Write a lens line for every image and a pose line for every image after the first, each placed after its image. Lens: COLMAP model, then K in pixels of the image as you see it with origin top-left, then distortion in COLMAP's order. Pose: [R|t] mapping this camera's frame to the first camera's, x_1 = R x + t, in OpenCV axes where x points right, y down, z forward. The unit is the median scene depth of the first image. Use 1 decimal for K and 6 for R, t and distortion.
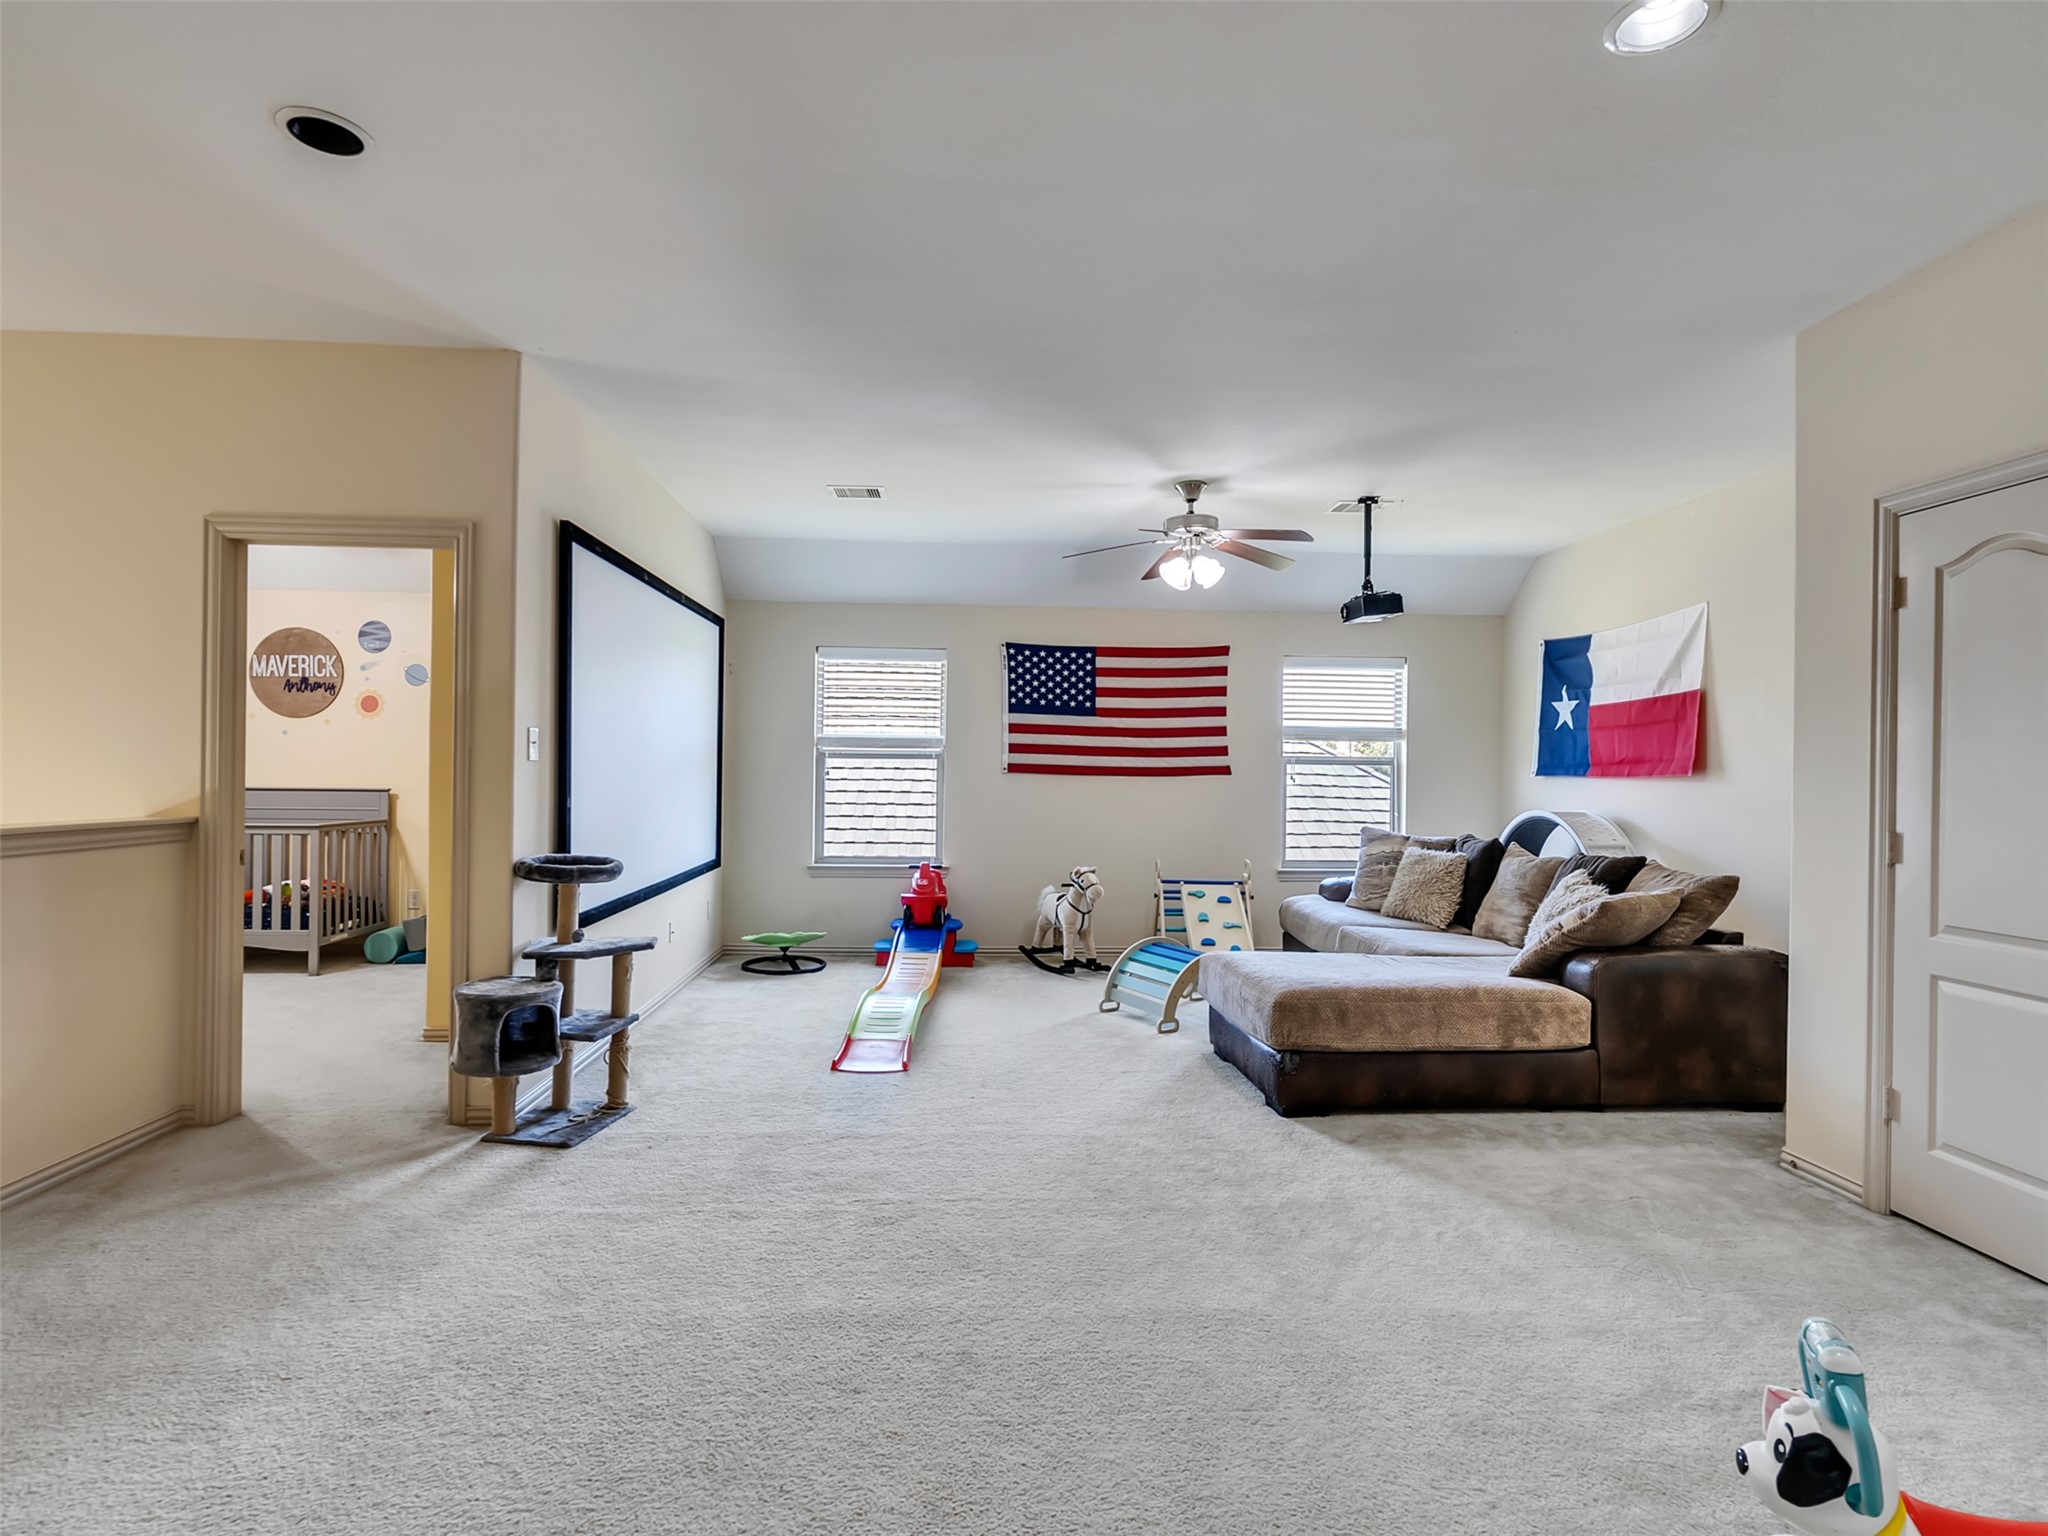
lens RADIAL K [[1053.7, 0, 1010.6], [0, 1053.7, 760.9], [0, 0, 1]] dist [-0.004737, -0.000702]
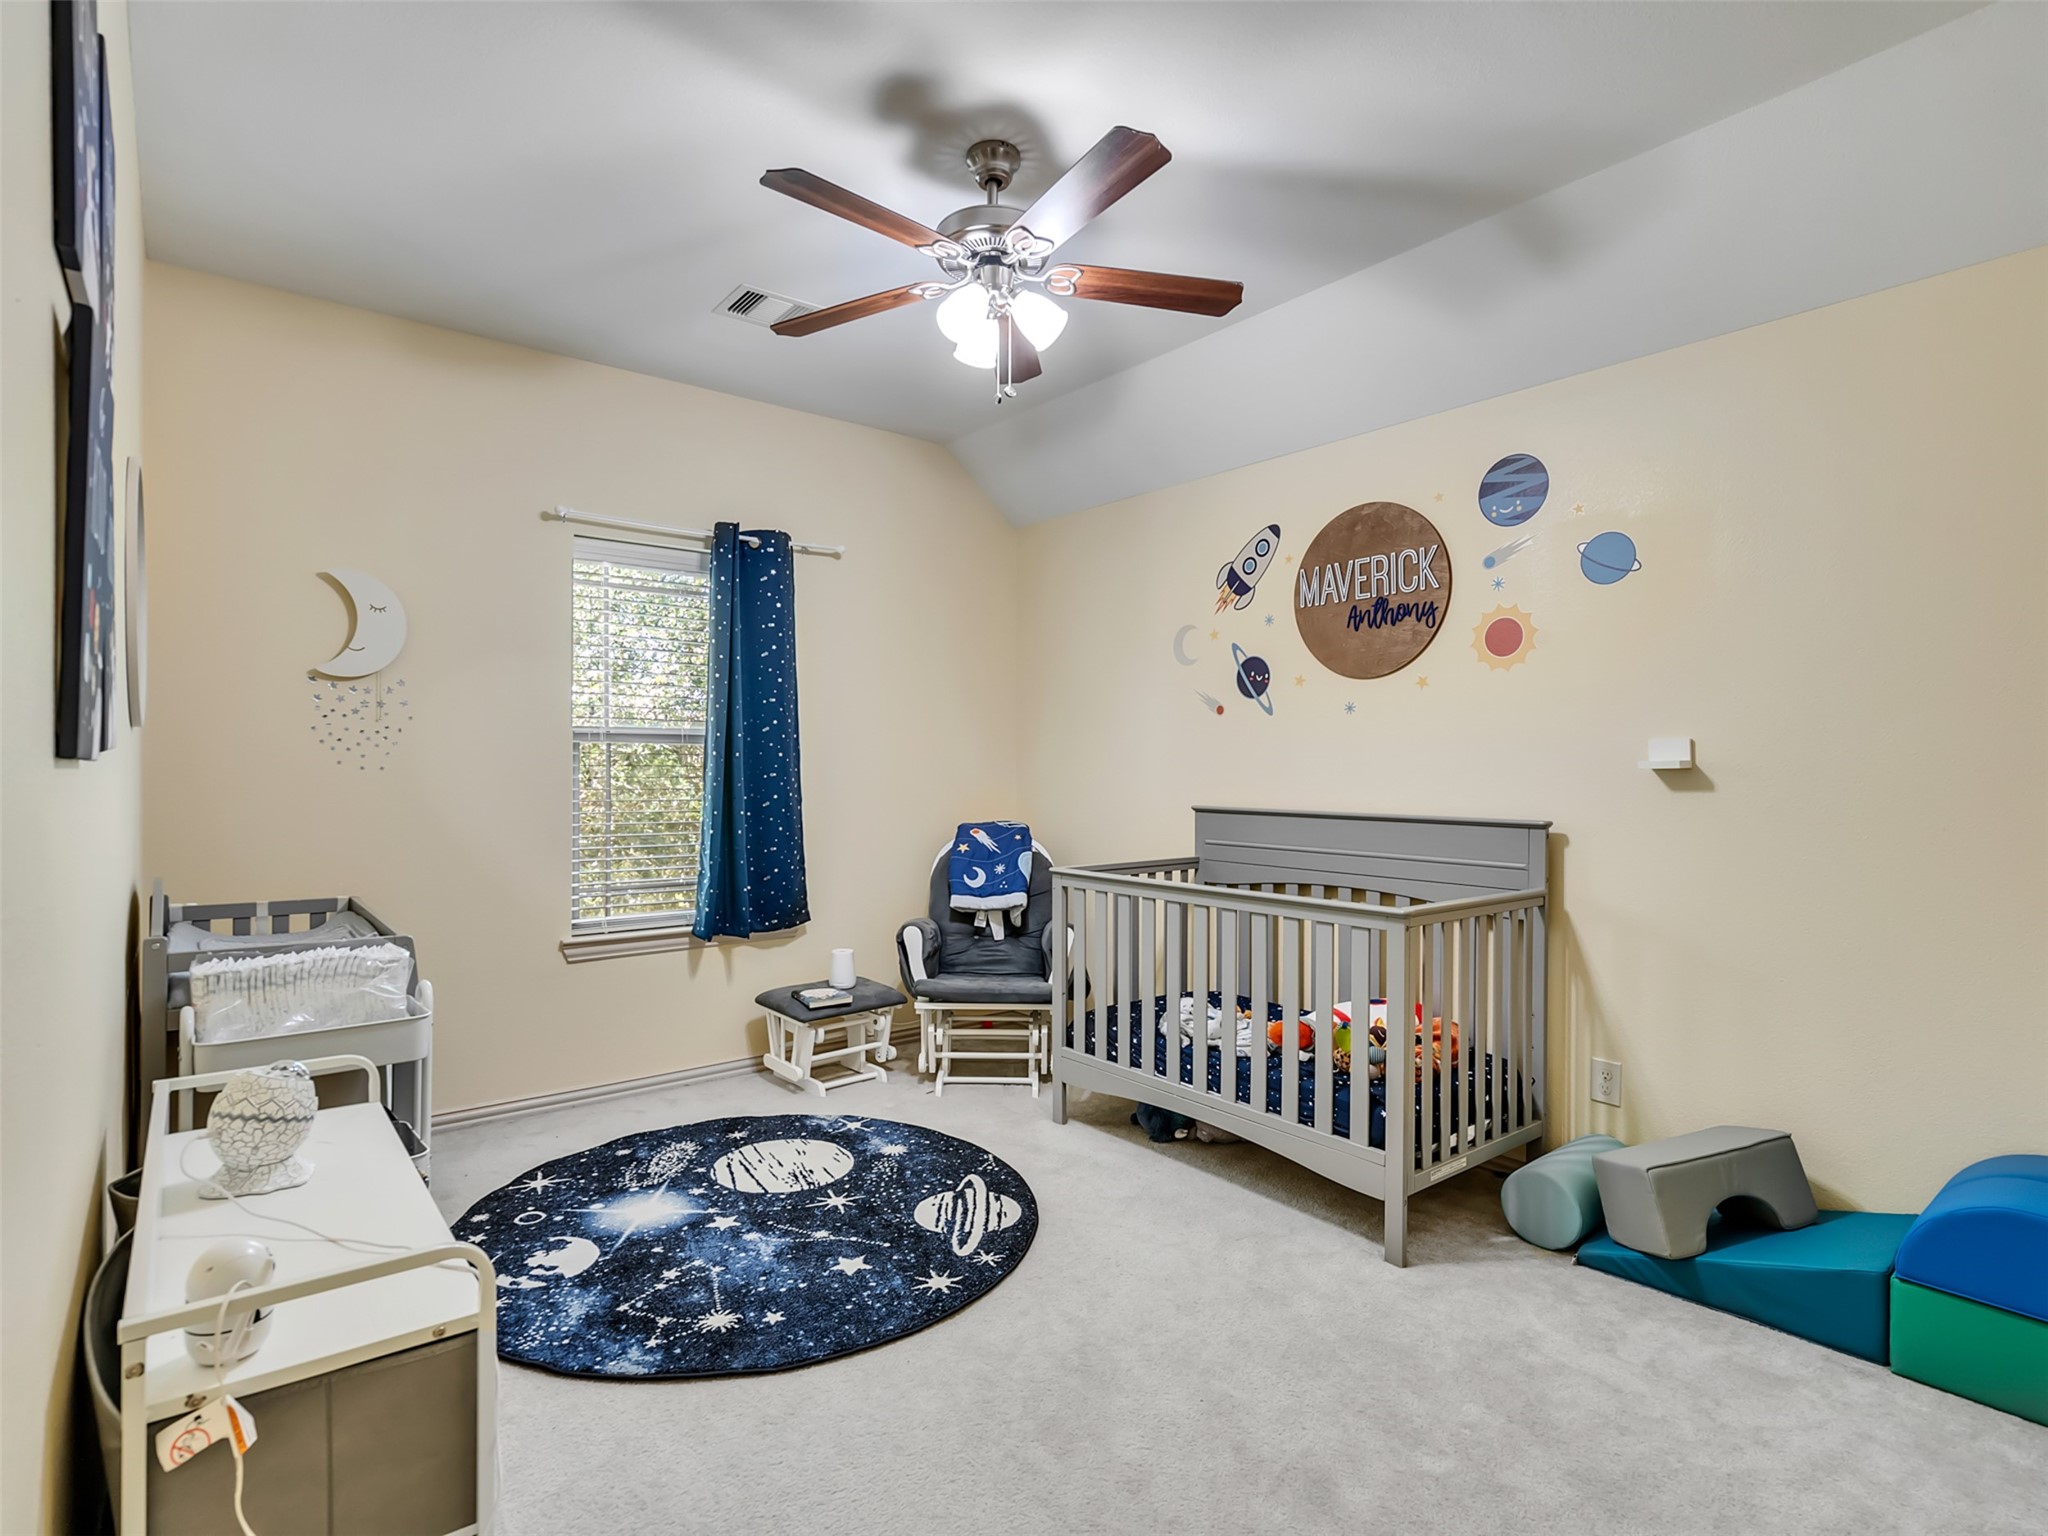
lens RADIAL K [[1053.7, 0, 1013.2], [0, 1053.7, 761.4], [0, 0, 1]] dist [-0.004737, -0.000702]
pose [[0.580630, -0.006708, -0.814140, -0.358933], [0.006727, 0.999971, -0.003442, 0.000706], [0.814140, -0.003479, 0.580659, 0.556471]]
